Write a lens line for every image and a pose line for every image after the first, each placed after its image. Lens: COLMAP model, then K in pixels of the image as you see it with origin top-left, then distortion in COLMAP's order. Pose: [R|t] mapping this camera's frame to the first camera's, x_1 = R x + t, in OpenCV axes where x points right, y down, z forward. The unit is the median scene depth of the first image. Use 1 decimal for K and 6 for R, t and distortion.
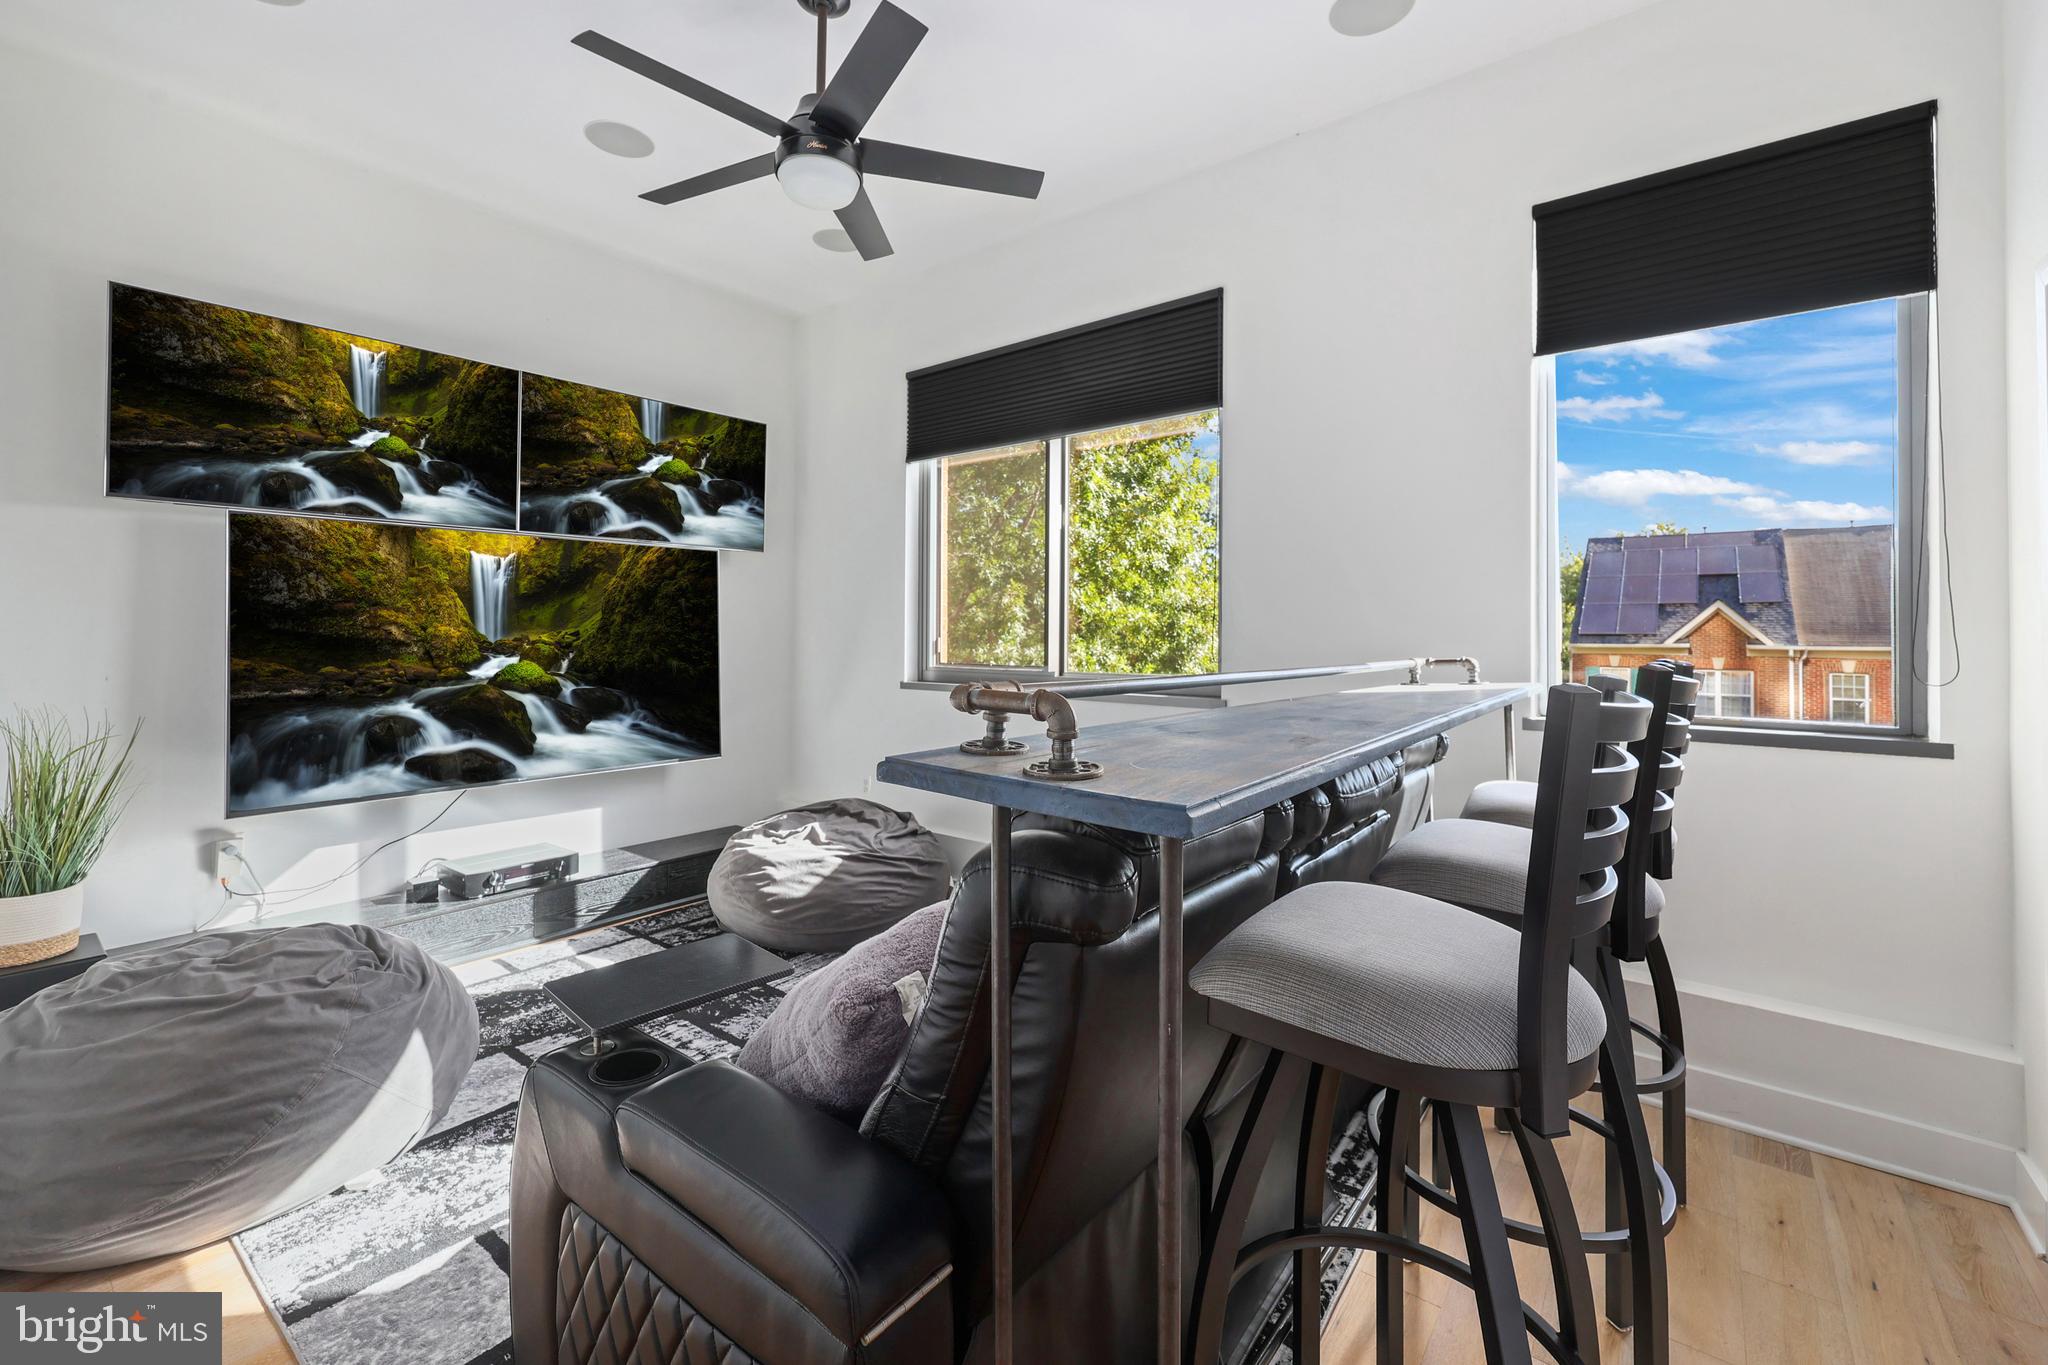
lens RADIAL K [[844.6, 0, 1036.5], [0, 844.6, 629.0], [0, 0, 1]] dist [-0.000324, -0.000171]
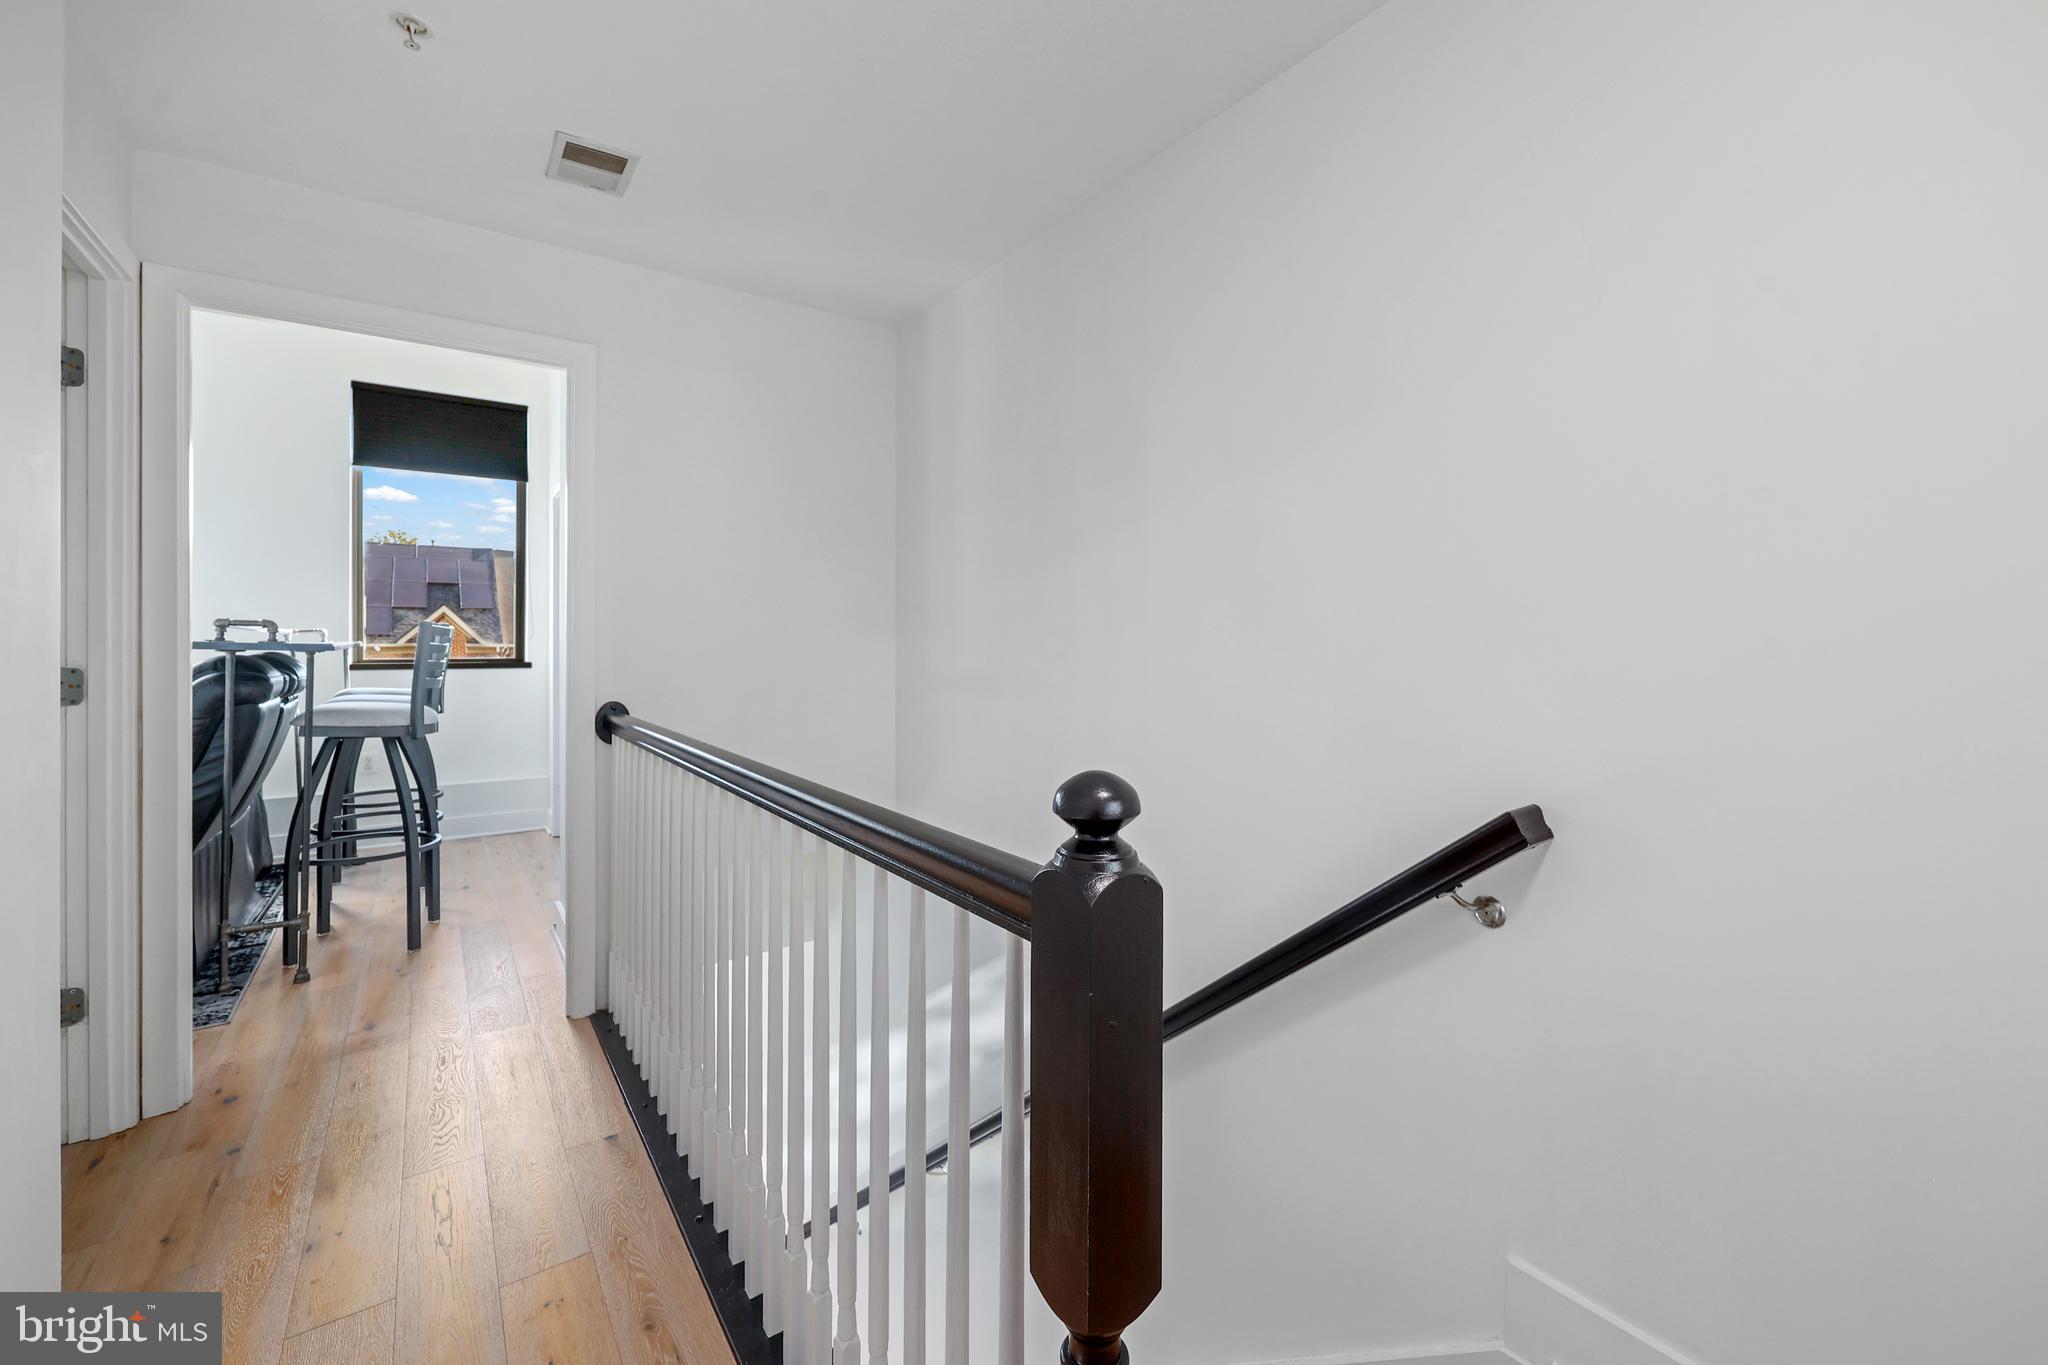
lens RADIAL K [[852.1, 0, 1023.4], [0, 852.1, 640.3], [0, 0, 1]] dist [0.001025, 0.000105]
pose [[0.289366, -0.003023, 0.957214, -0.092778], [-0.005020, 0.999976, 0.004676, 0.004762], [-0.957205, -0.006159, 0.289344, -0.113571]]
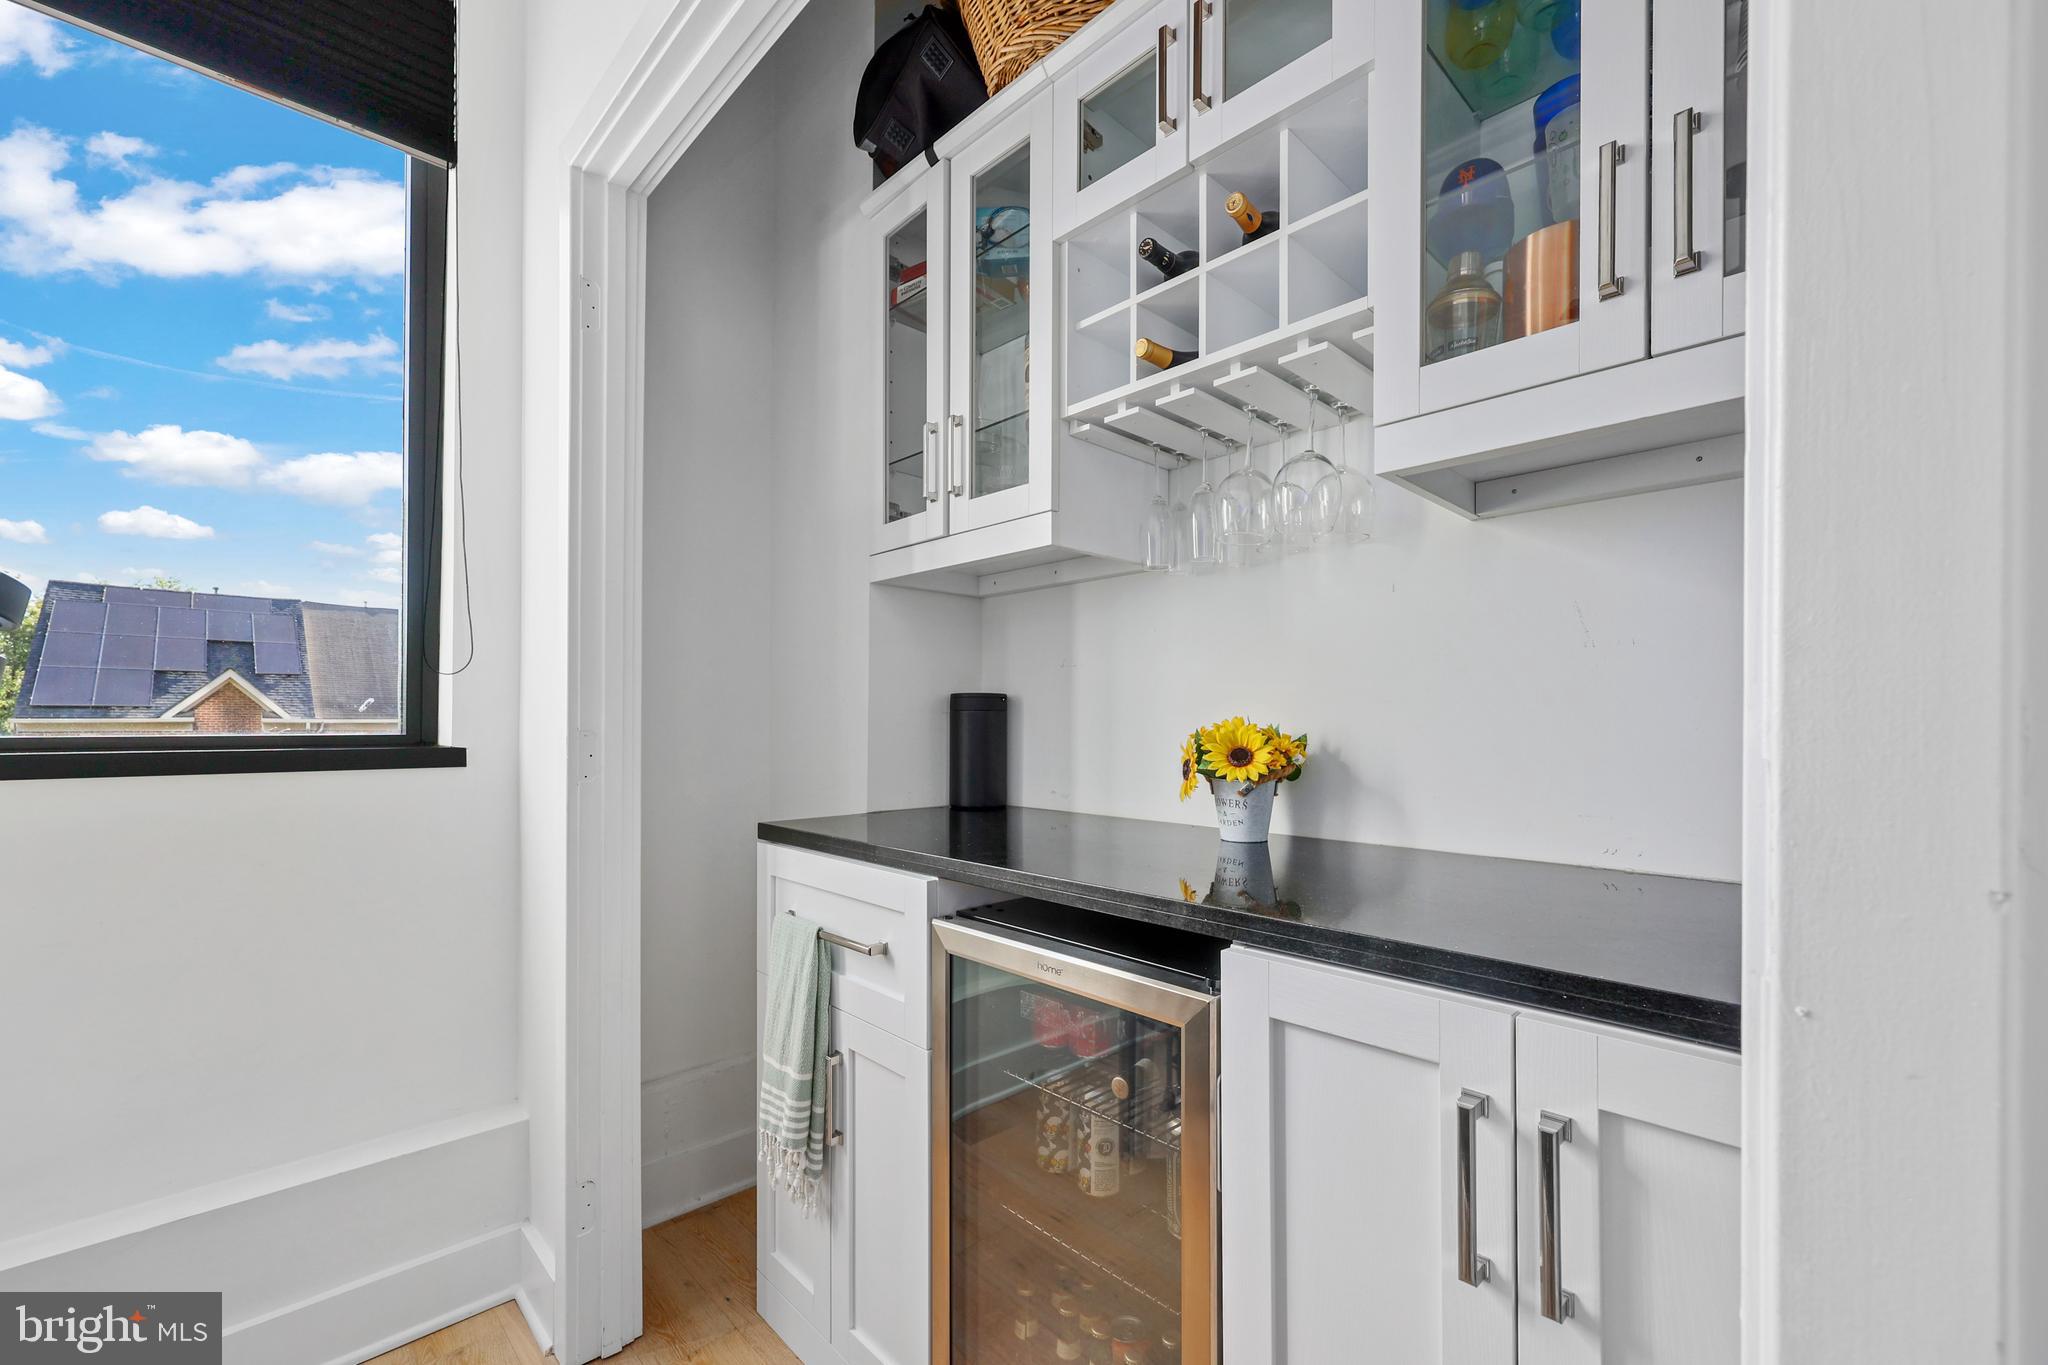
lens RADIAL K [[849.0, 0, 1018.2], [0, 849.0, 712.9], [0, 0, 1]] dist [0.001471, 0.000220]
pose [[0.147423, 0.006174, 0.989054, 0.035604], [-0.009347, 0.999945, -0.004849, 0.009864], [-0.989029, -0.008530, 0.147473, 0.035185]]
